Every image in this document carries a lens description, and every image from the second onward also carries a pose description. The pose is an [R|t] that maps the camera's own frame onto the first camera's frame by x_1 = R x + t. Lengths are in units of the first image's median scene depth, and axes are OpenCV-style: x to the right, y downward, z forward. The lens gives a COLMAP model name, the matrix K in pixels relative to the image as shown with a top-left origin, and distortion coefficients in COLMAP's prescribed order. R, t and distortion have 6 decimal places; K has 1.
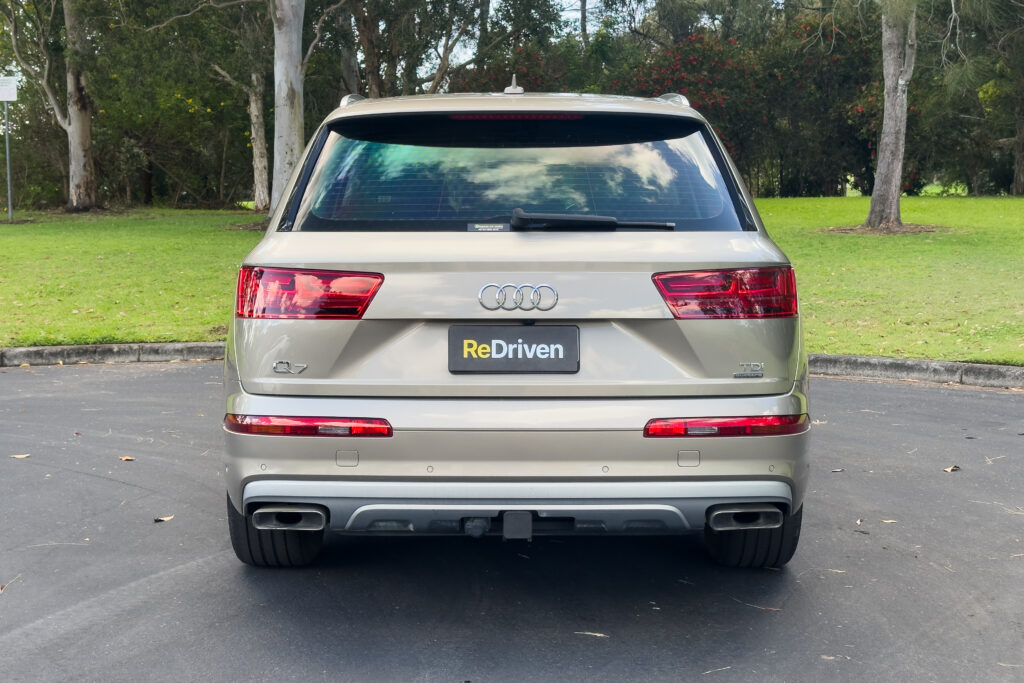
lens RADIAL K [[1461.9, 0, 499.1], [0, 1461.9, 338.7], [0, 0, 1]] dist [0.140738, -0.029038]
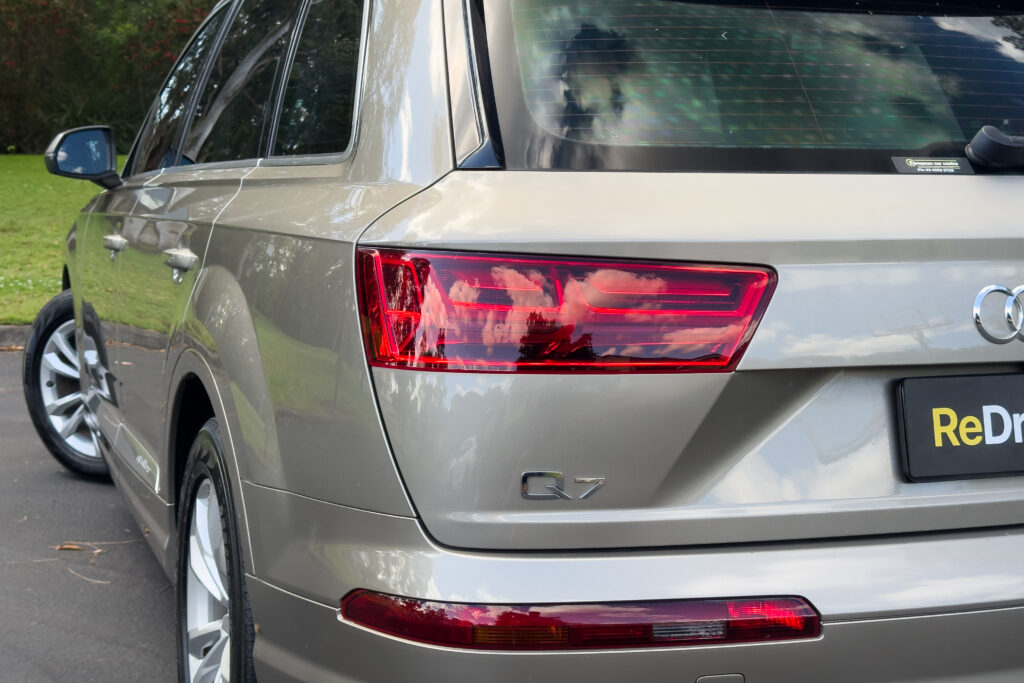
lens RADIAL K [[1425.1, 0, 512.0], [0, 1425.1, 341.5], [0, 0, 1]] dist [0.102162, -0.040941]
pose [[0.930356, -0.028266, 0.365567, -0.310862], [0.016621, 0.999250, 0.034965, -0.038086], [-0.366281, -0.026454, 0.930128, 0.621358]]
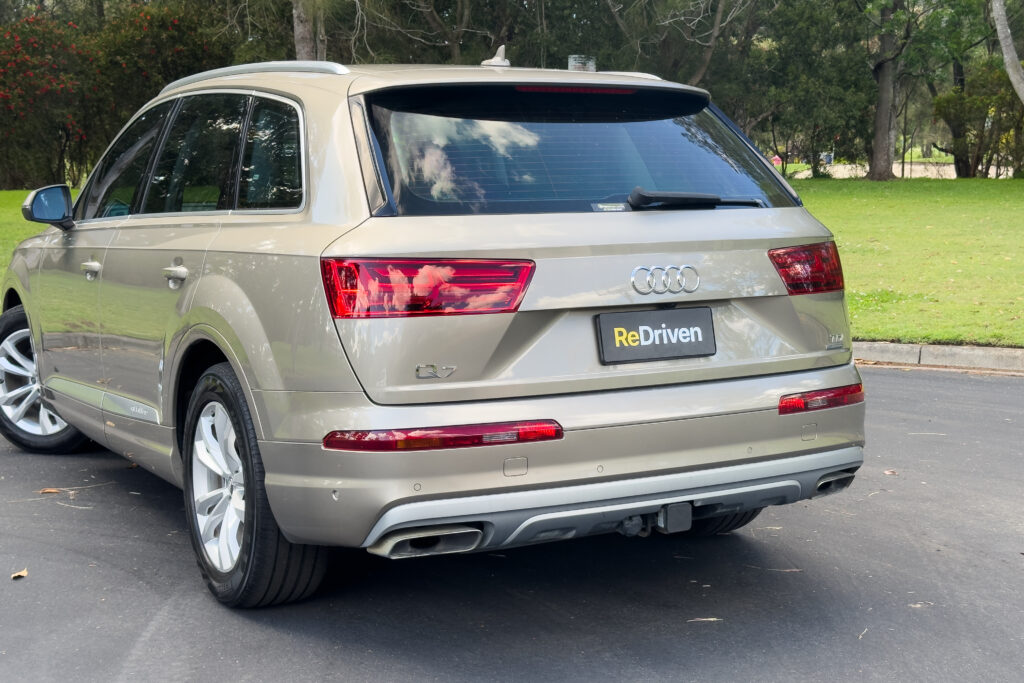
lens RADIAL K [[1424.9, 0, 491.0], [0, 1424.9, 342.1], [0, 0, 1]] dist [0.138318, -0.066899]
pose [[0.874749, -0.062643, 0.480511, -0.527778], [0.057206, 0.998025, 0.025968, -0.018252], [-0.481188, 0.004772, 0.876604, 0.236102]]
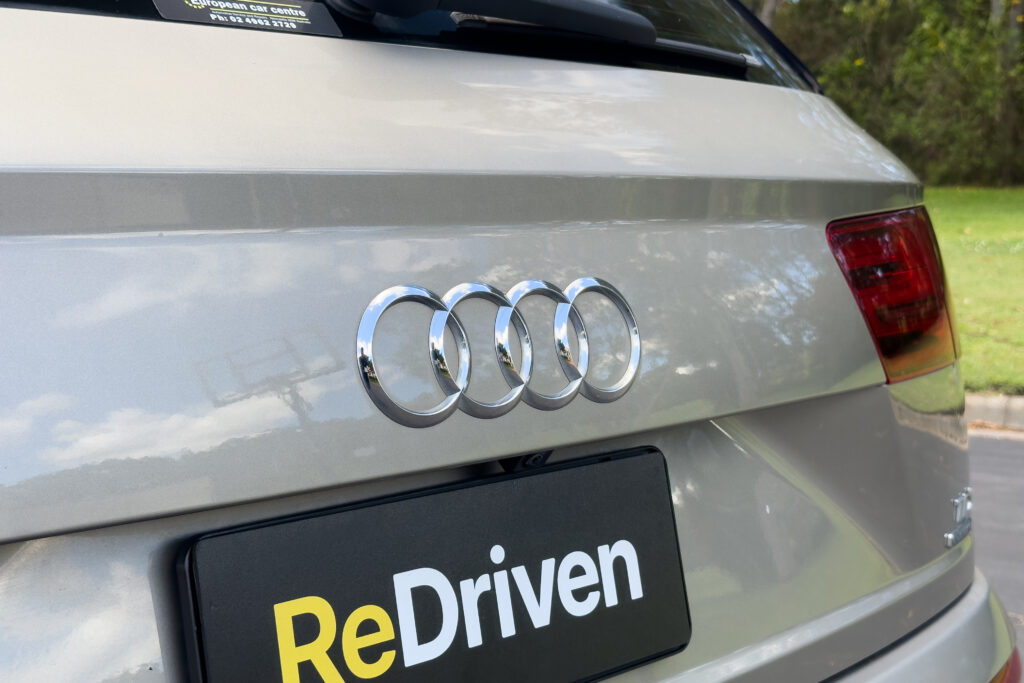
lens RADIAL K [[1424.9, 0, 491.0], [0, 1424.9, 342.1], [0, 0, 1]] dist [0.138318, -0.066899]
pose [[0.722639, -0.074399, 0.687210, -0.123692], [0.063139, 0.997139, 0.041558, -0.037060], [-0.688335, 0.013358, 0.725270, 0.844689]]
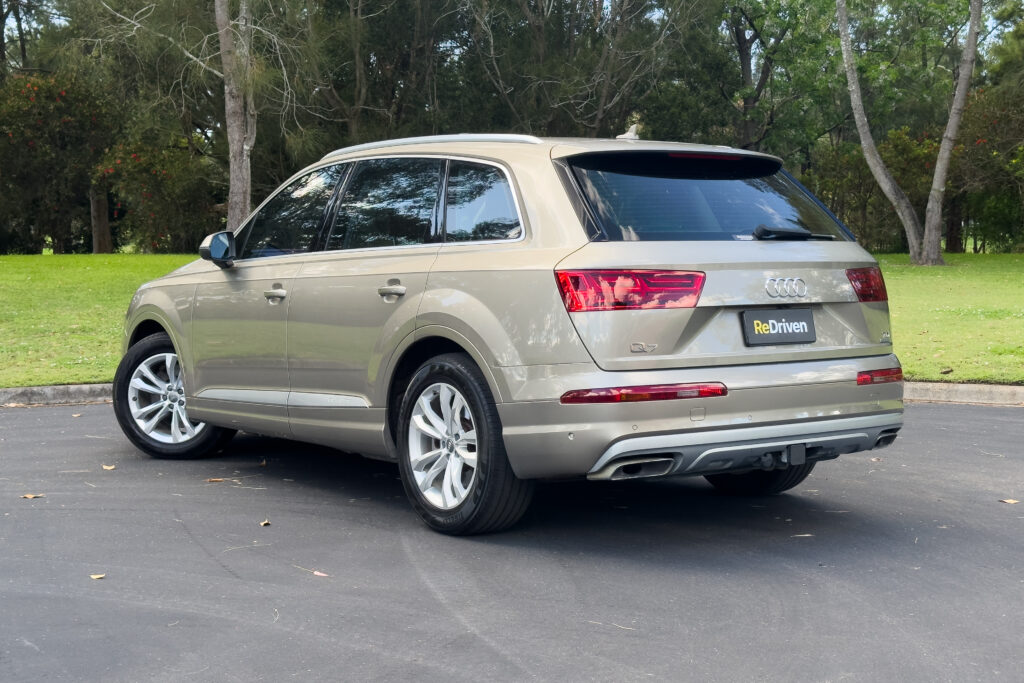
lens RADIAL K [[1461.9, 0, 499.1], [0, 1461.9, 338.7], [0, 0, 1]] dist [0.140738, -0.029038]
pose [[0.809022, -0.035404, 0.586711, -0.993366], [0.061834, 0.997772, -0.025055, 0.036150], [-0.584516, 0.056549, 0.809409, 0.049419]]
